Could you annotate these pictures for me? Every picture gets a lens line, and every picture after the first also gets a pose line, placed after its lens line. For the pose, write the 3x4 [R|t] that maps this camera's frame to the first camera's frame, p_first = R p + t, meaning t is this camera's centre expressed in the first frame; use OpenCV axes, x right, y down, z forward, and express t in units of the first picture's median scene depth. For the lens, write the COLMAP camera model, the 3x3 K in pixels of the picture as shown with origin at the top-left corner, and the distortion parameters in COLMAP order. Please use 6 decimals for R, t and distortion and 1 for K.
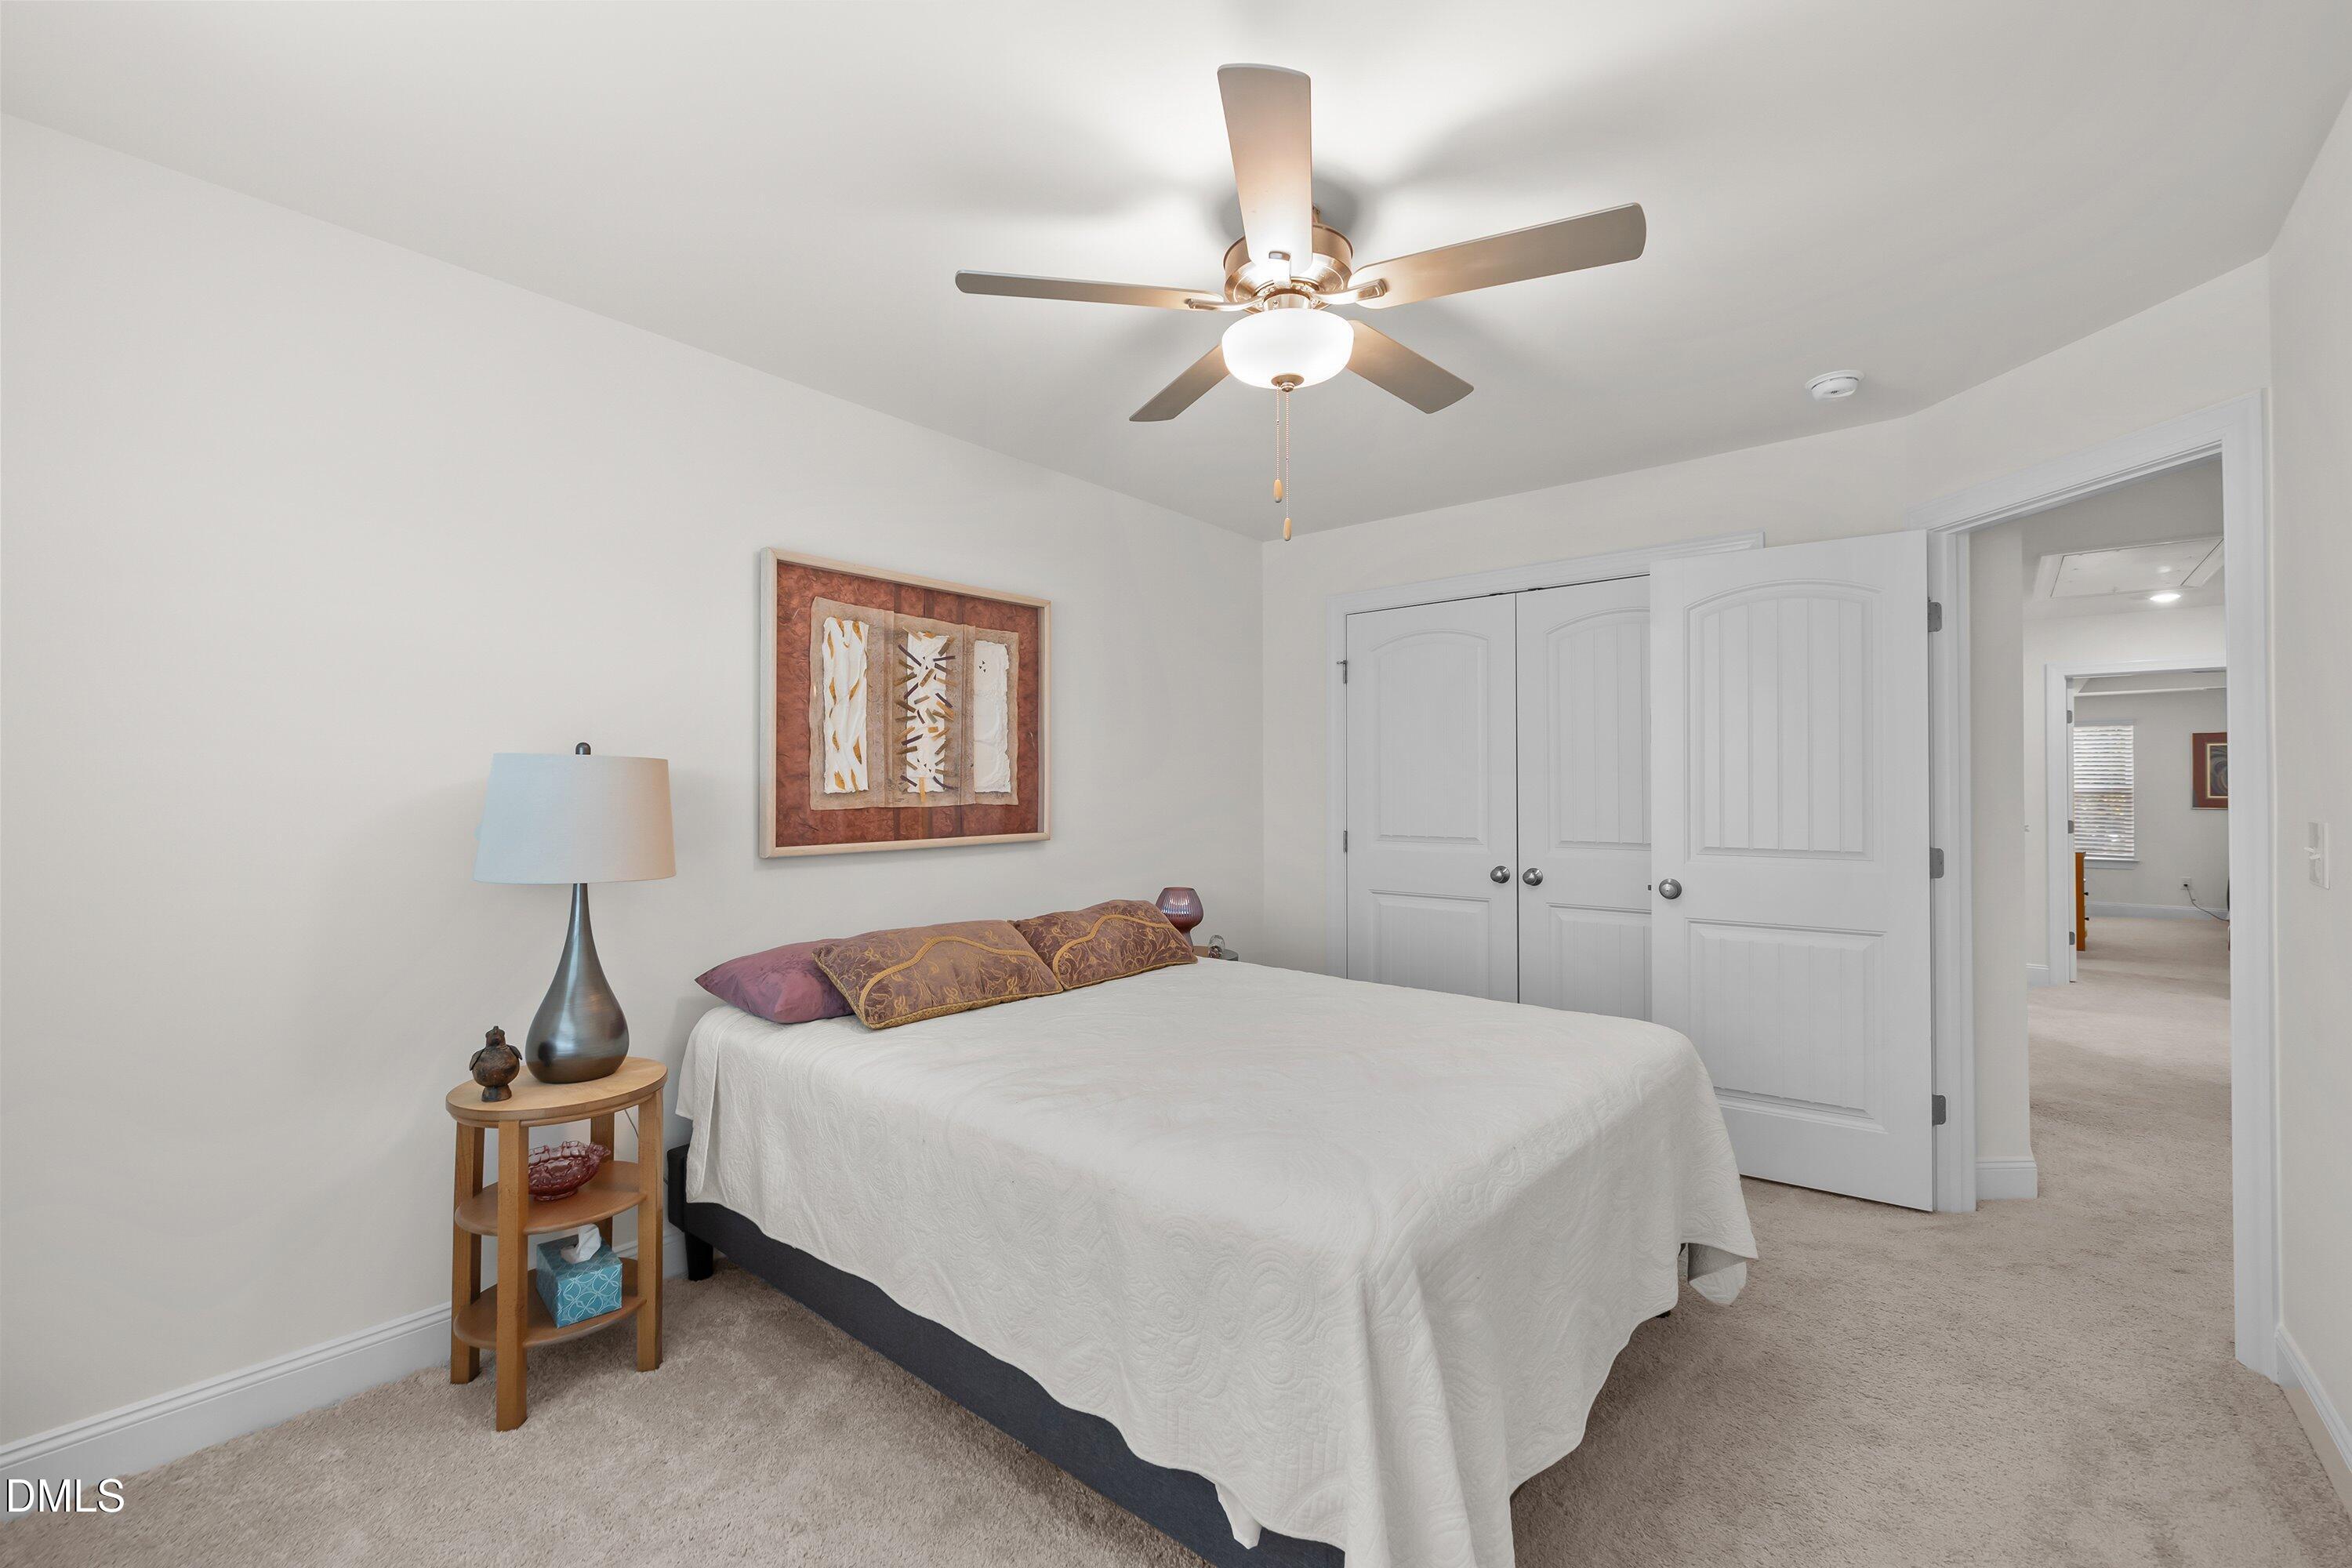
lens RADIAL K [[992.1, 0, 1184.4], [0, 992.1, 773.8], [0, 0, 1]] dist [0.001520, 0.000382]
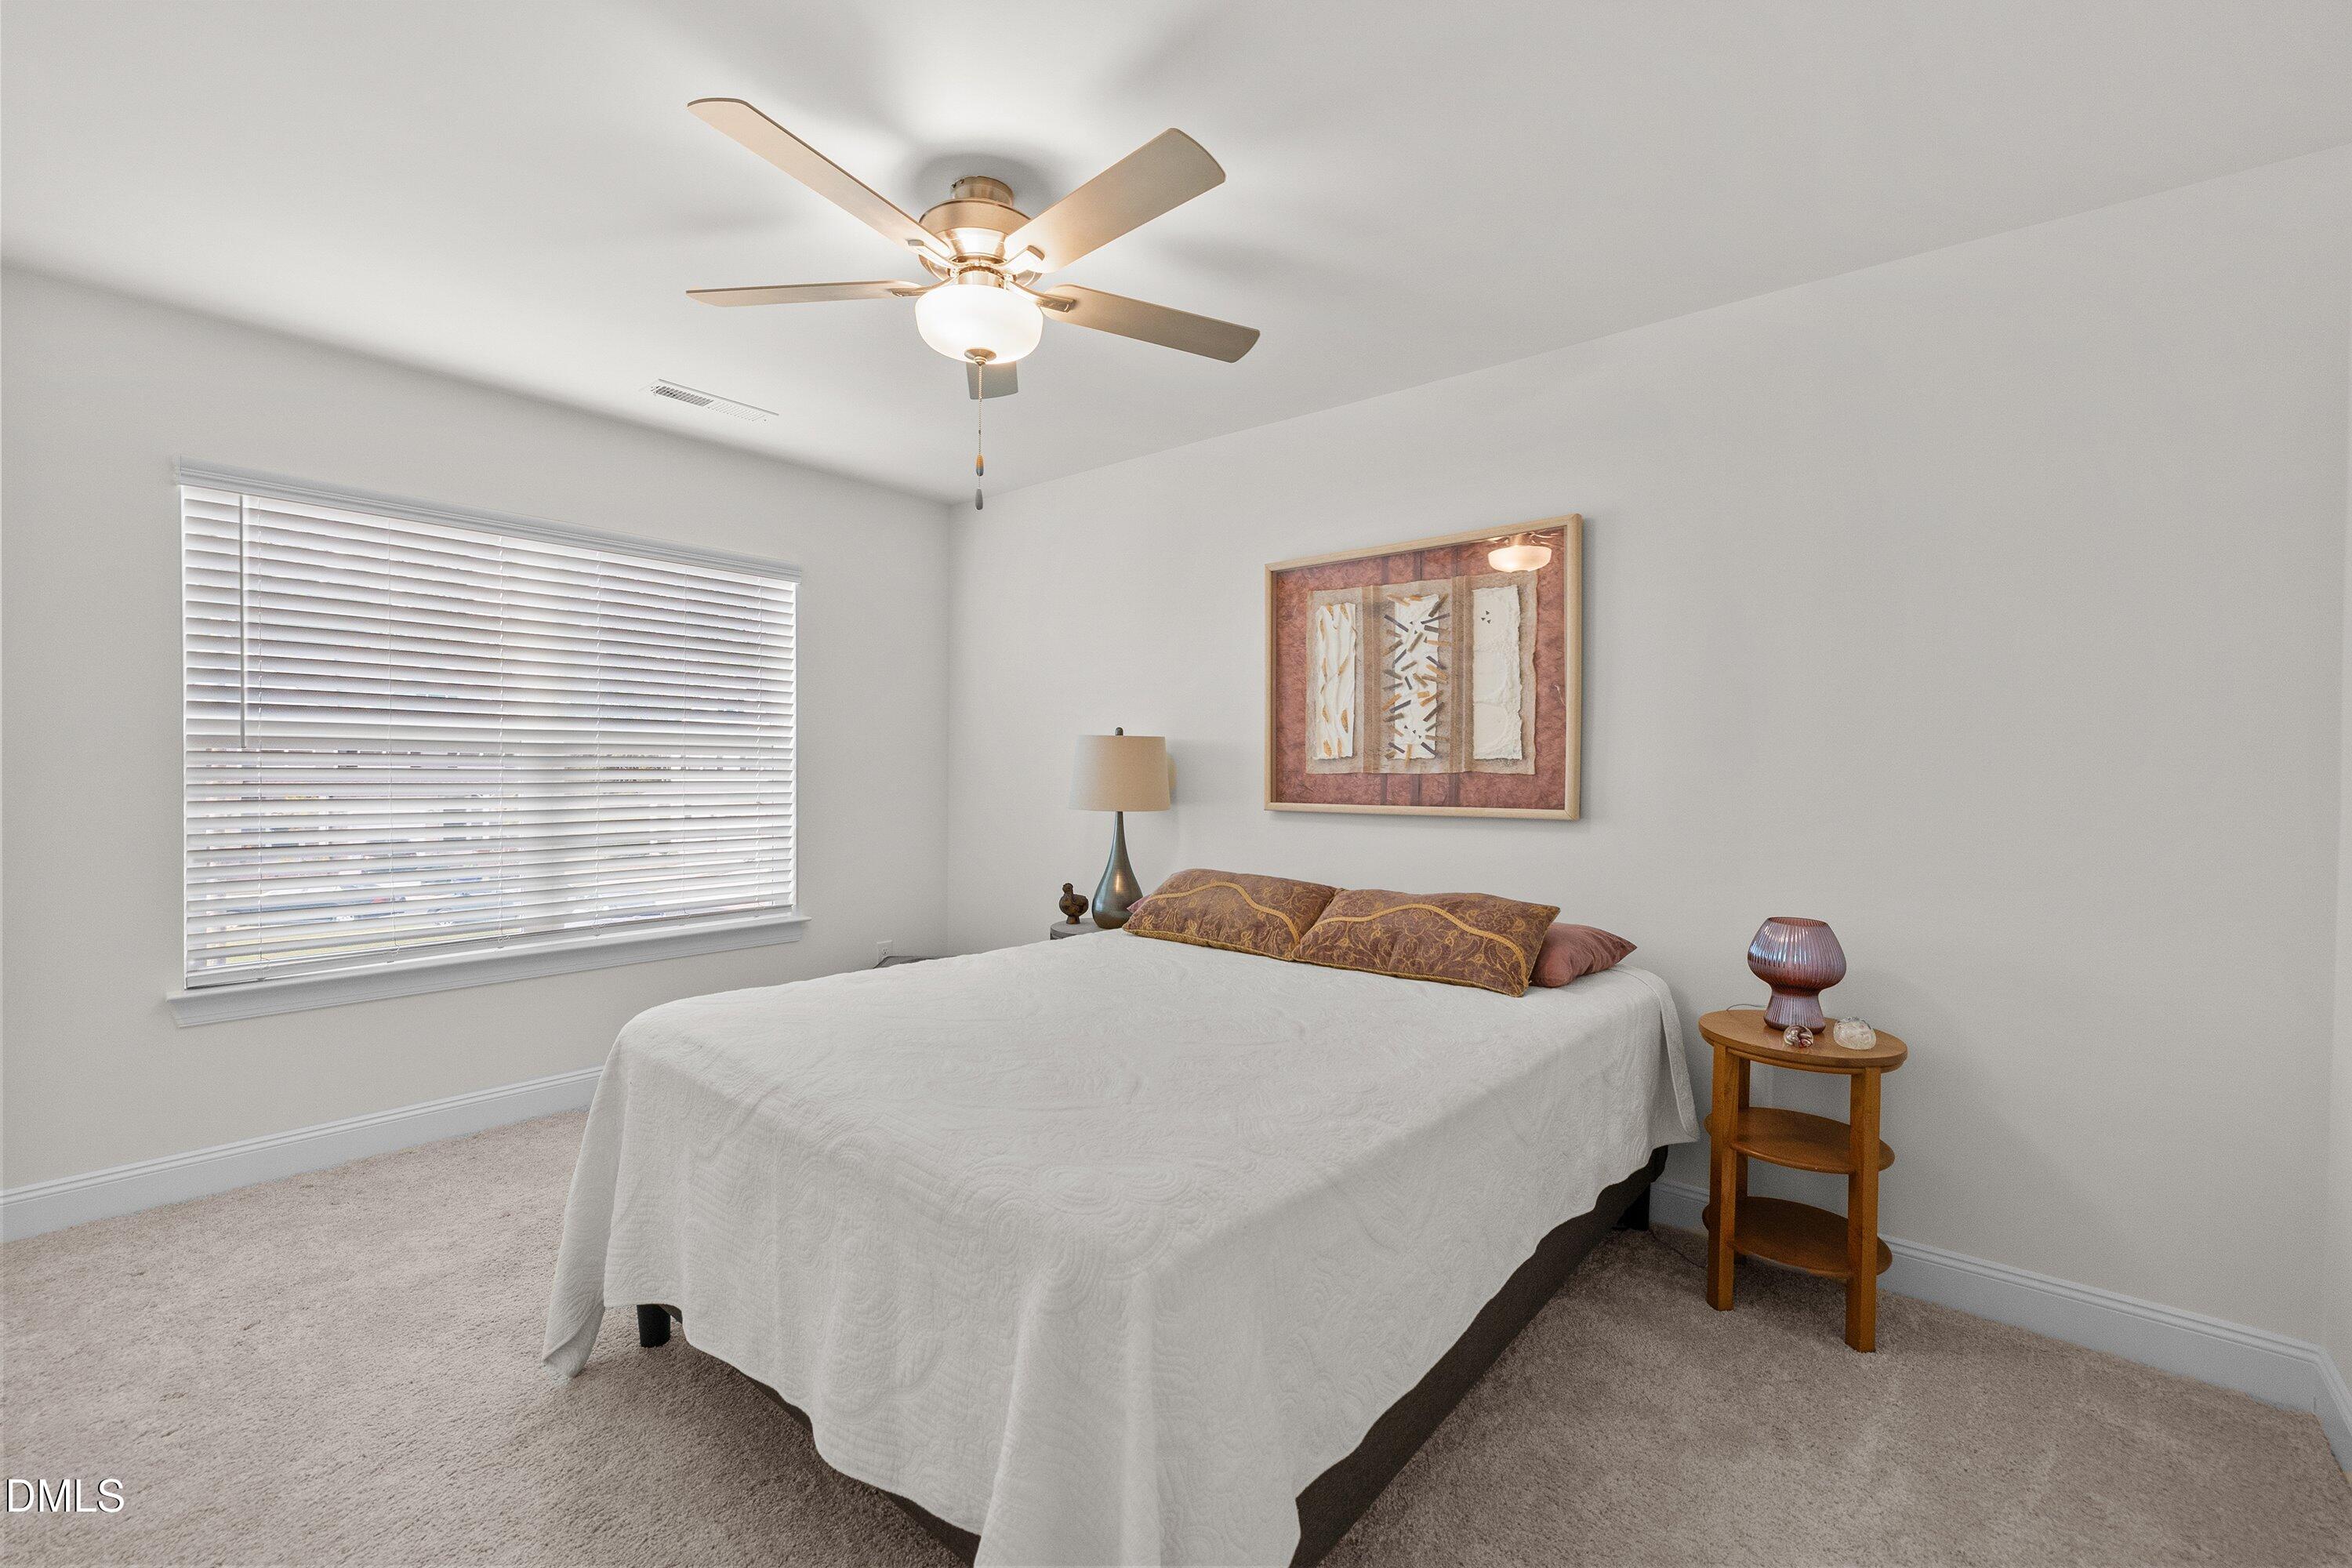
lens RADIAL K [[992.1, 0, 1186.0], [0, 992.1, 793.0], [0, 0, 1]] dist [0.001520, 0.000382]
pose [[0.010352, 0.028962, -0.999527, 0.739548], [0.011053, 0.999516, 0.029076, 0.021727], [0.999885, -0.011349, 0.010027, 0.774546]]
